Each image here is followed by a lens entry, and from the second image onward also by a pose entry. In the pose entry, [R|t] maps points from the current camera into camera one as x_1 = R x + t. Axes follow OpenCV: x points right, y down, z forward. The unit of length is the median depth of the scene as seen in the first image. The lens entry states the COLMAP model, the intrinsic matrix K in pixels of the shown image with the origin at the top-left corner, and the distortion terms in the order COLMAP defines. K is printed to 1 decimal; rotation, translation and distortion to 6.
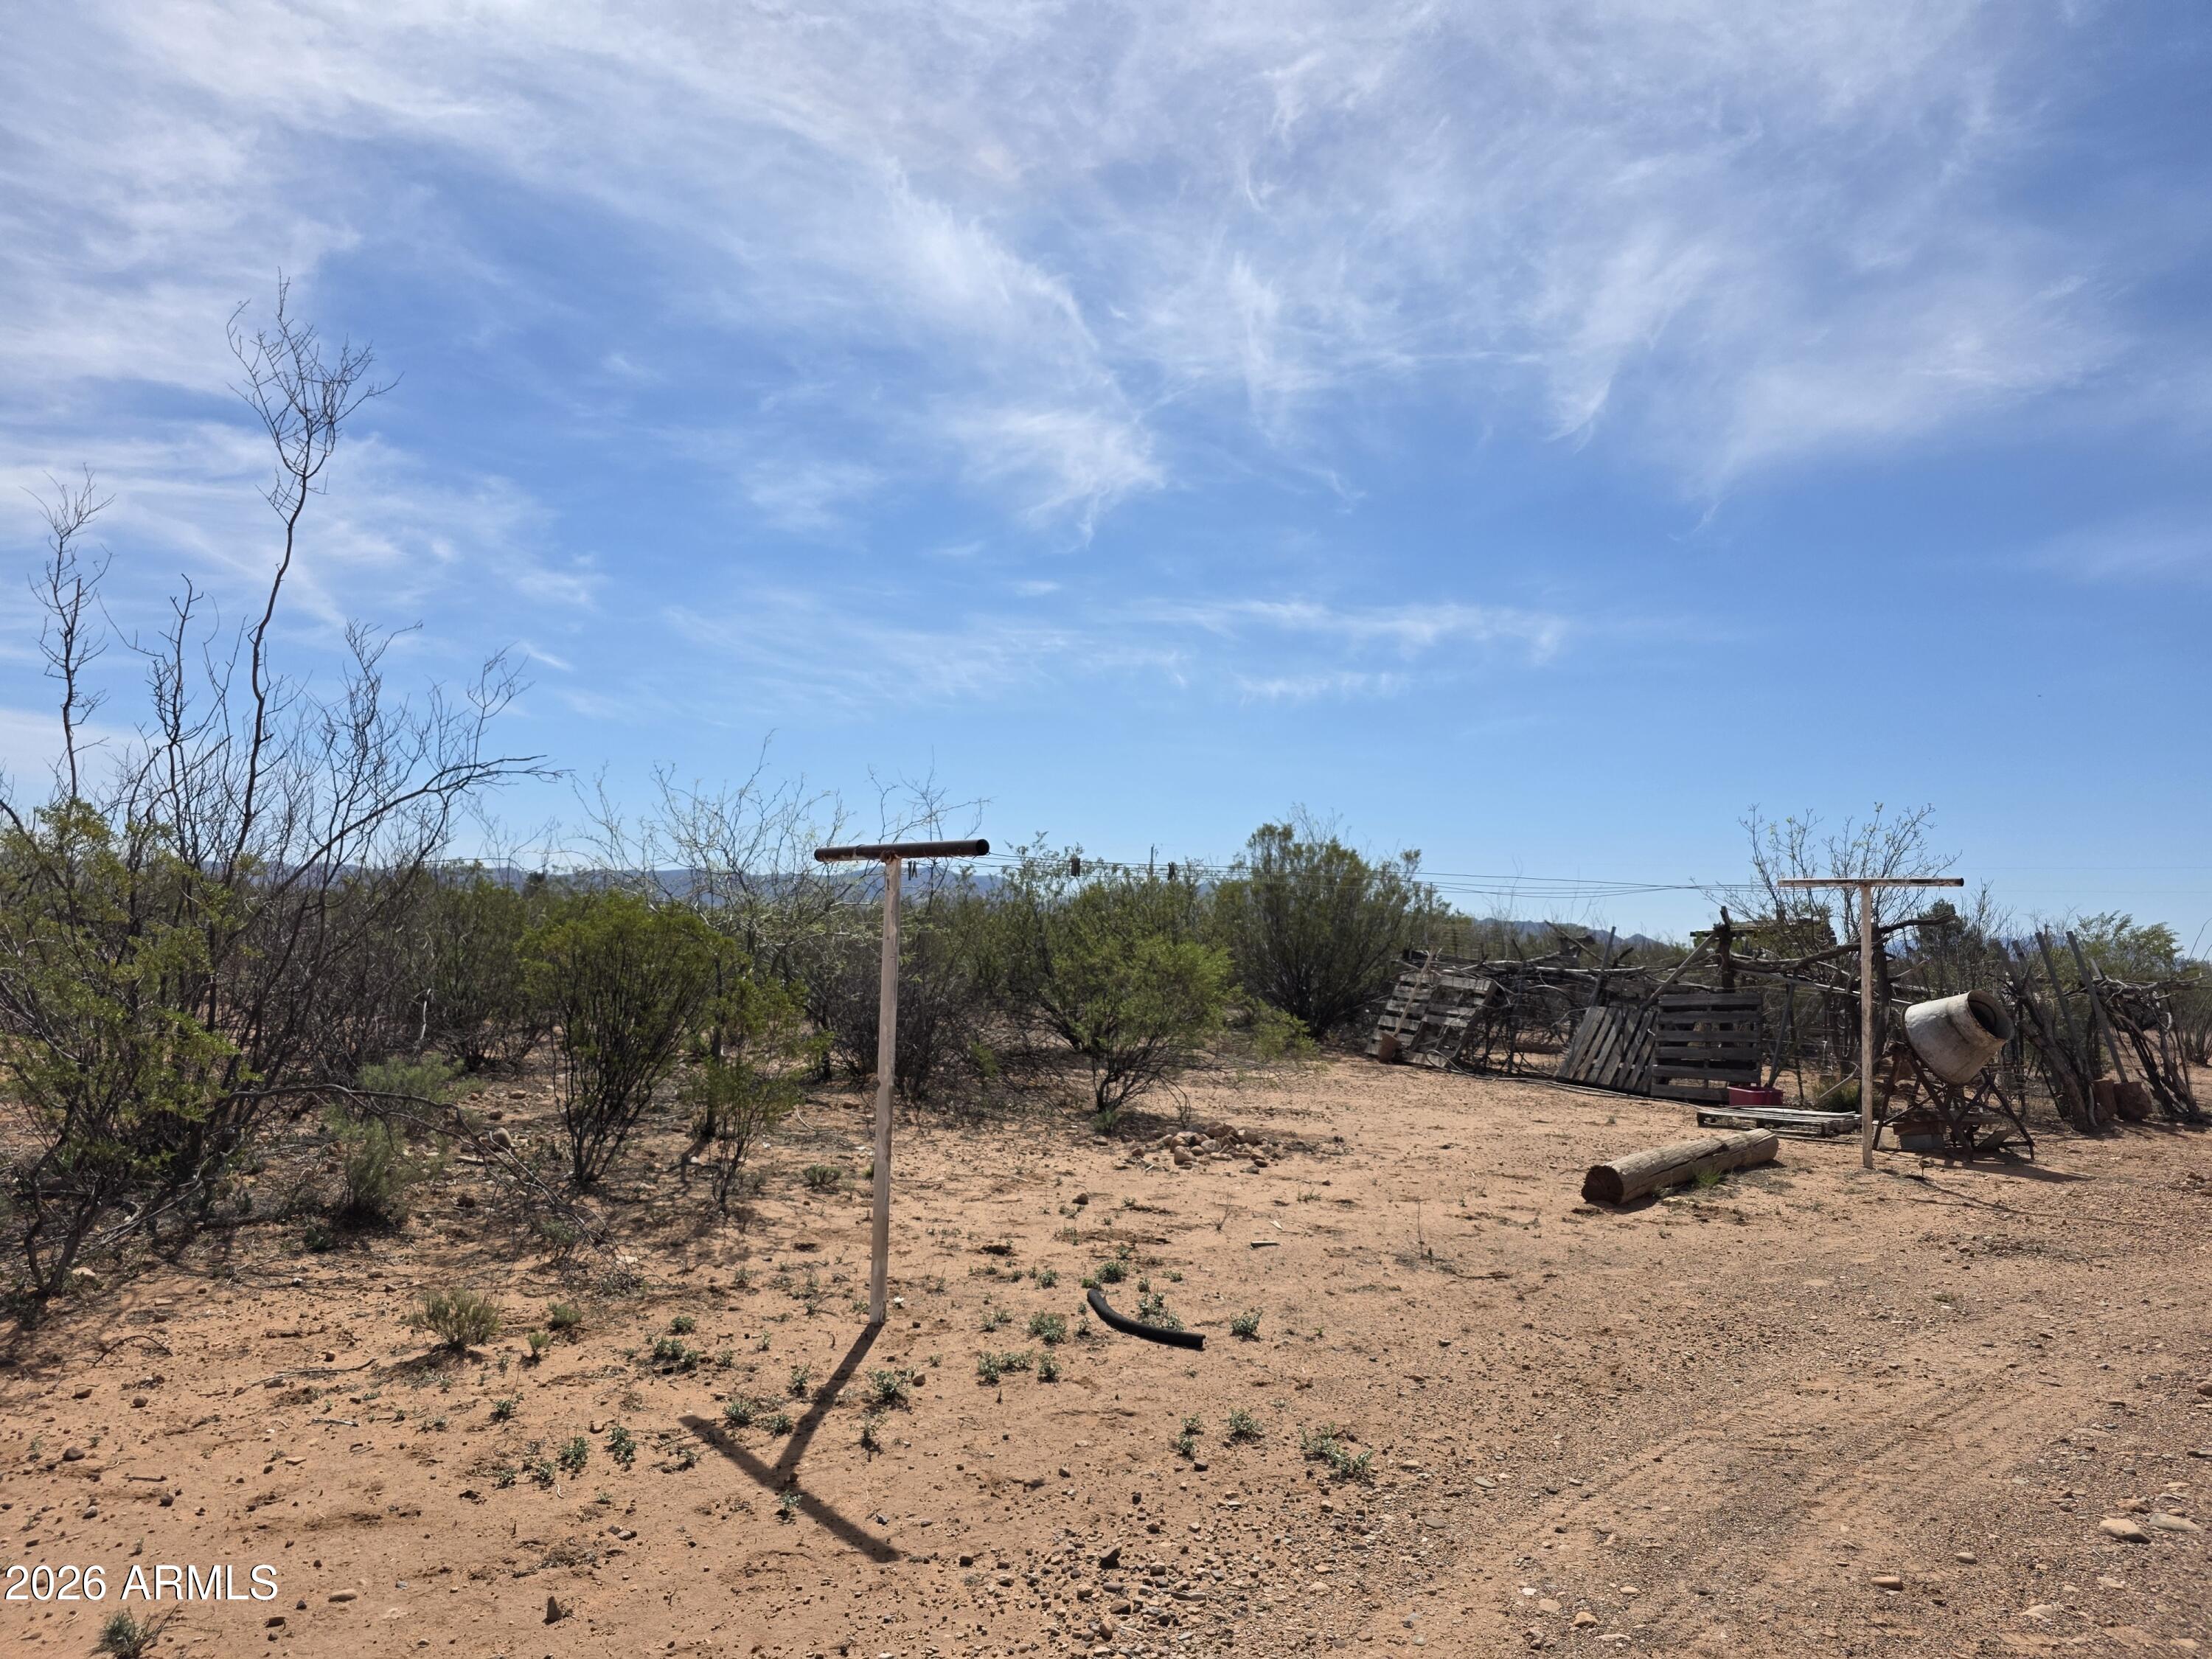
lens RADIAL K [[1539.9, 0, 1106.0], [0, 1539.9, 818.7], [0, 0, 1]] dist [0.072520, -0.073743]
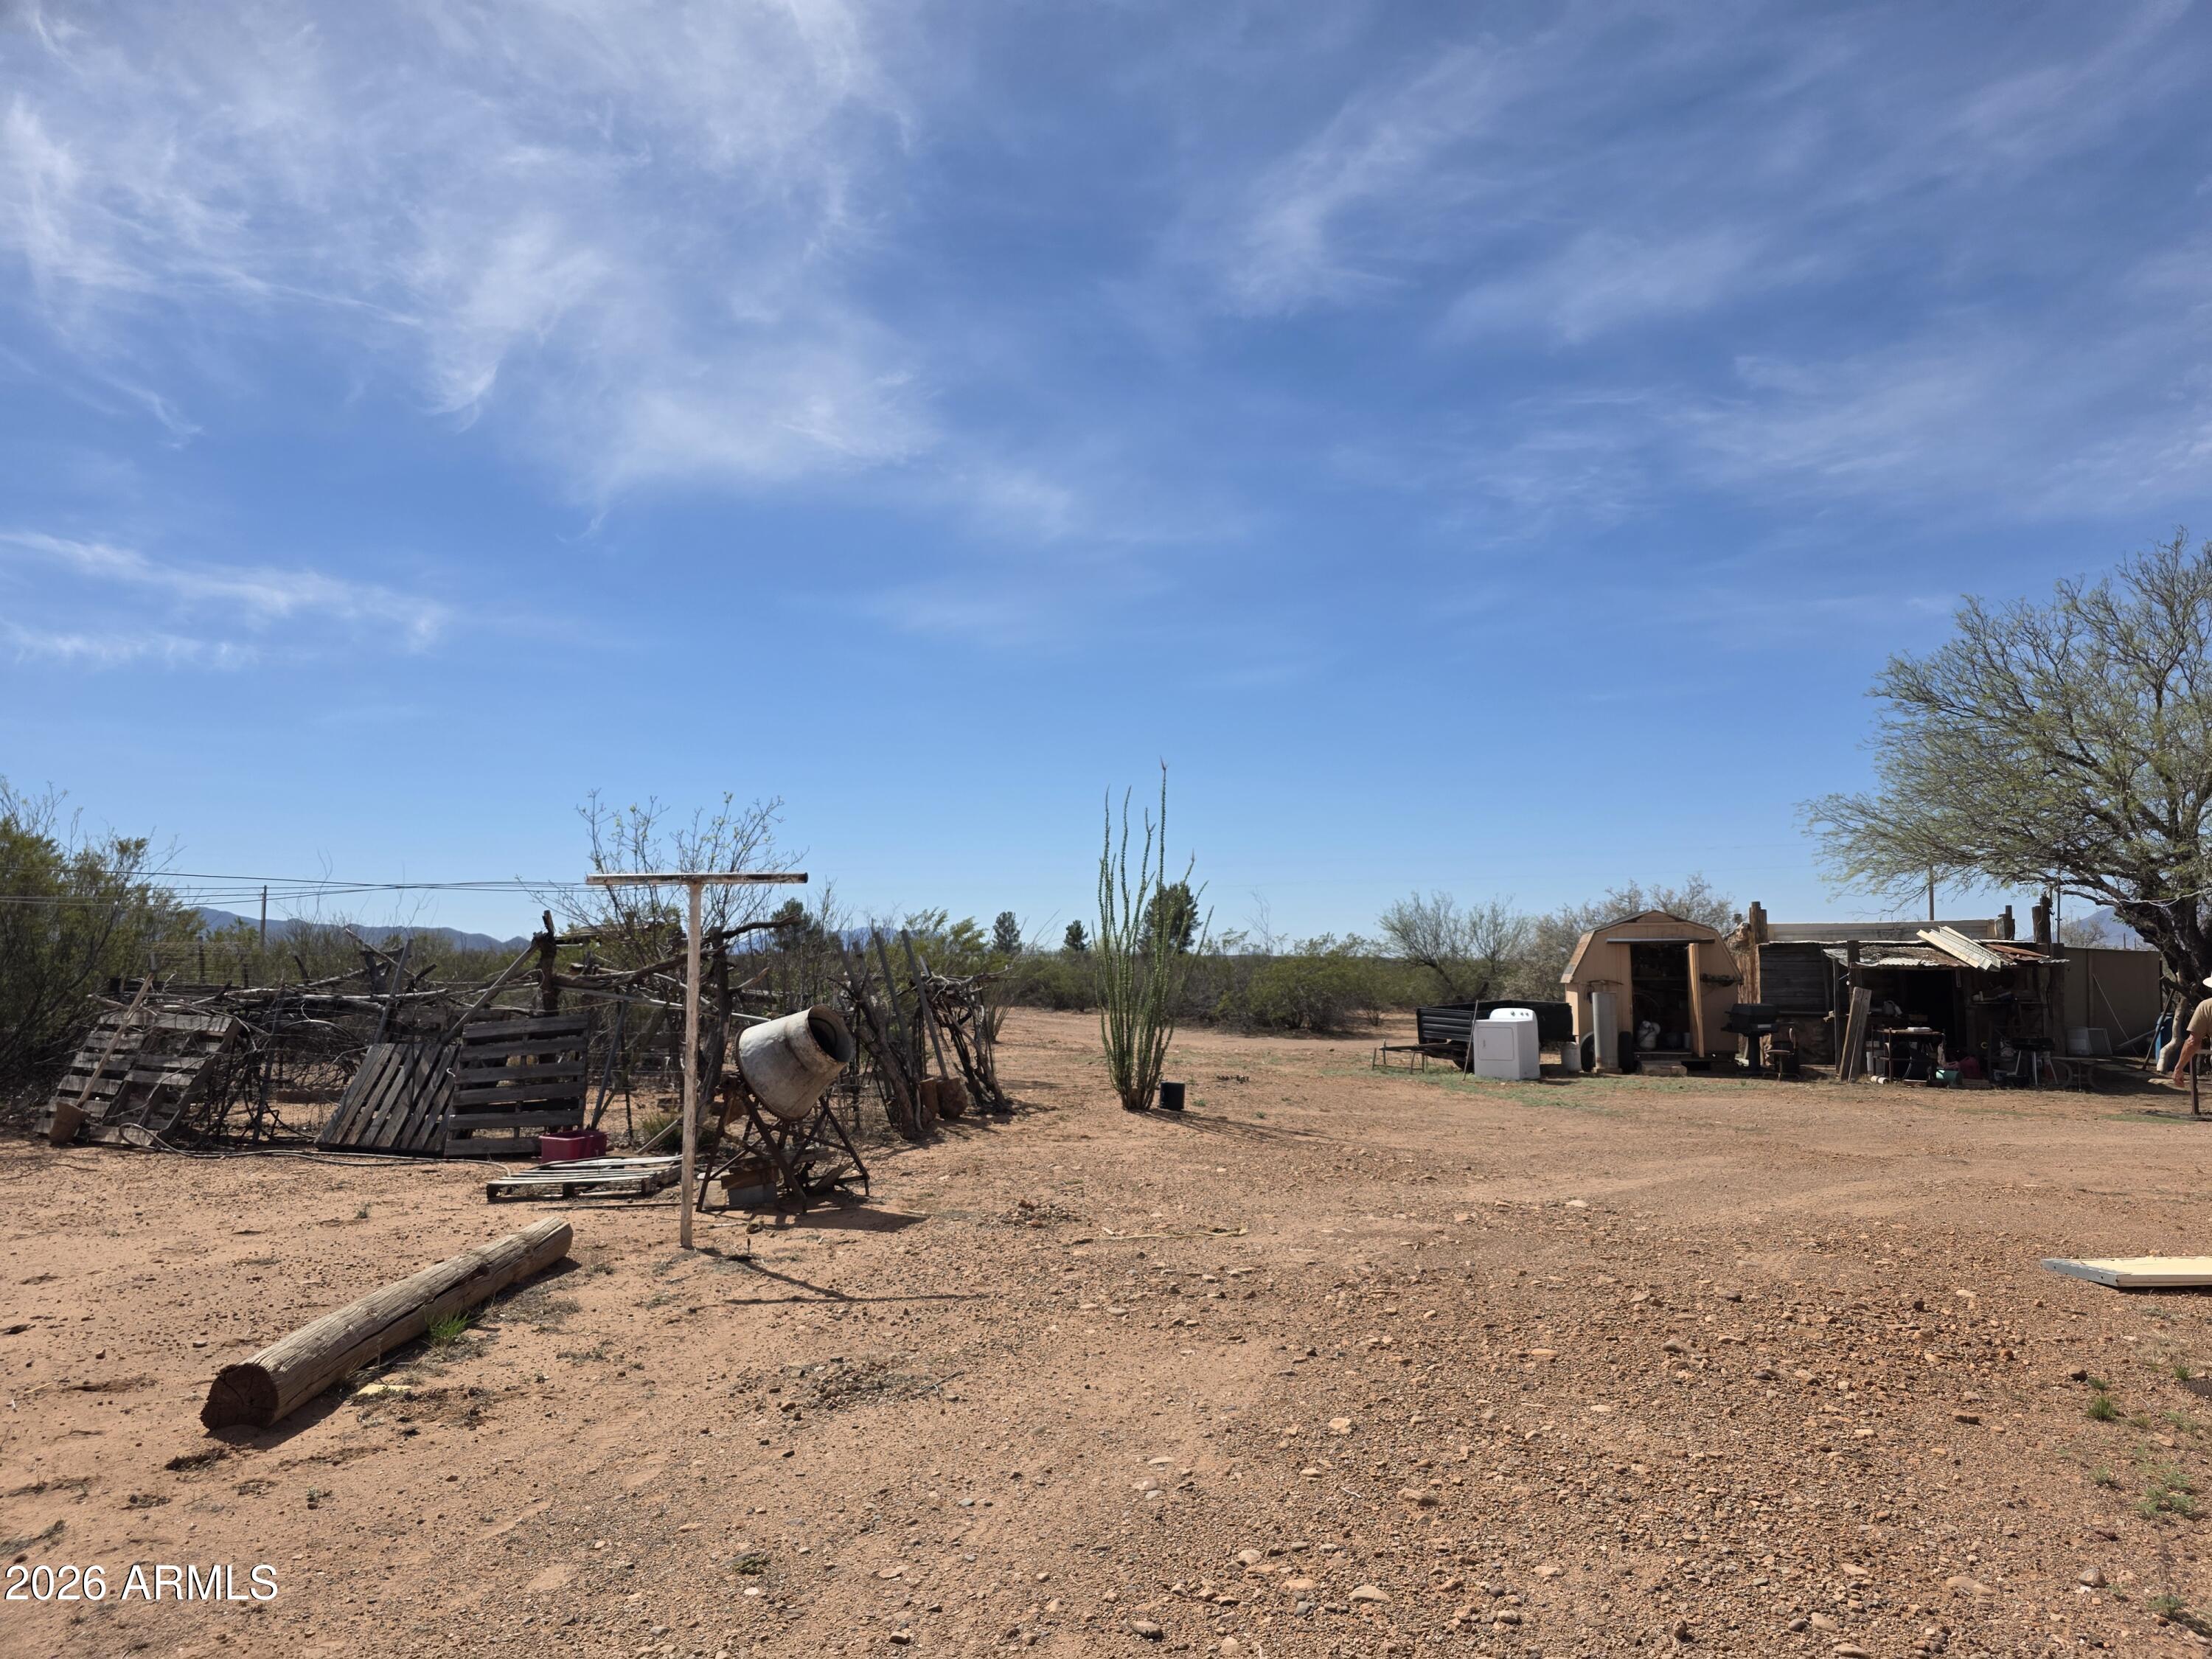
lens RADIAL K [[1539.9, 0, 1106.0], [0, 1539.9, 818.7], [0, 0, 1]] dist [0.072520, -0.073743]
pose [[0.771049, 0.024427, 0.636307, 0.092909], [-0.023893, 0.999670, -0.009423, 0.008036], [-0.636327, -0.007938, 0.771379, 0.167064]]
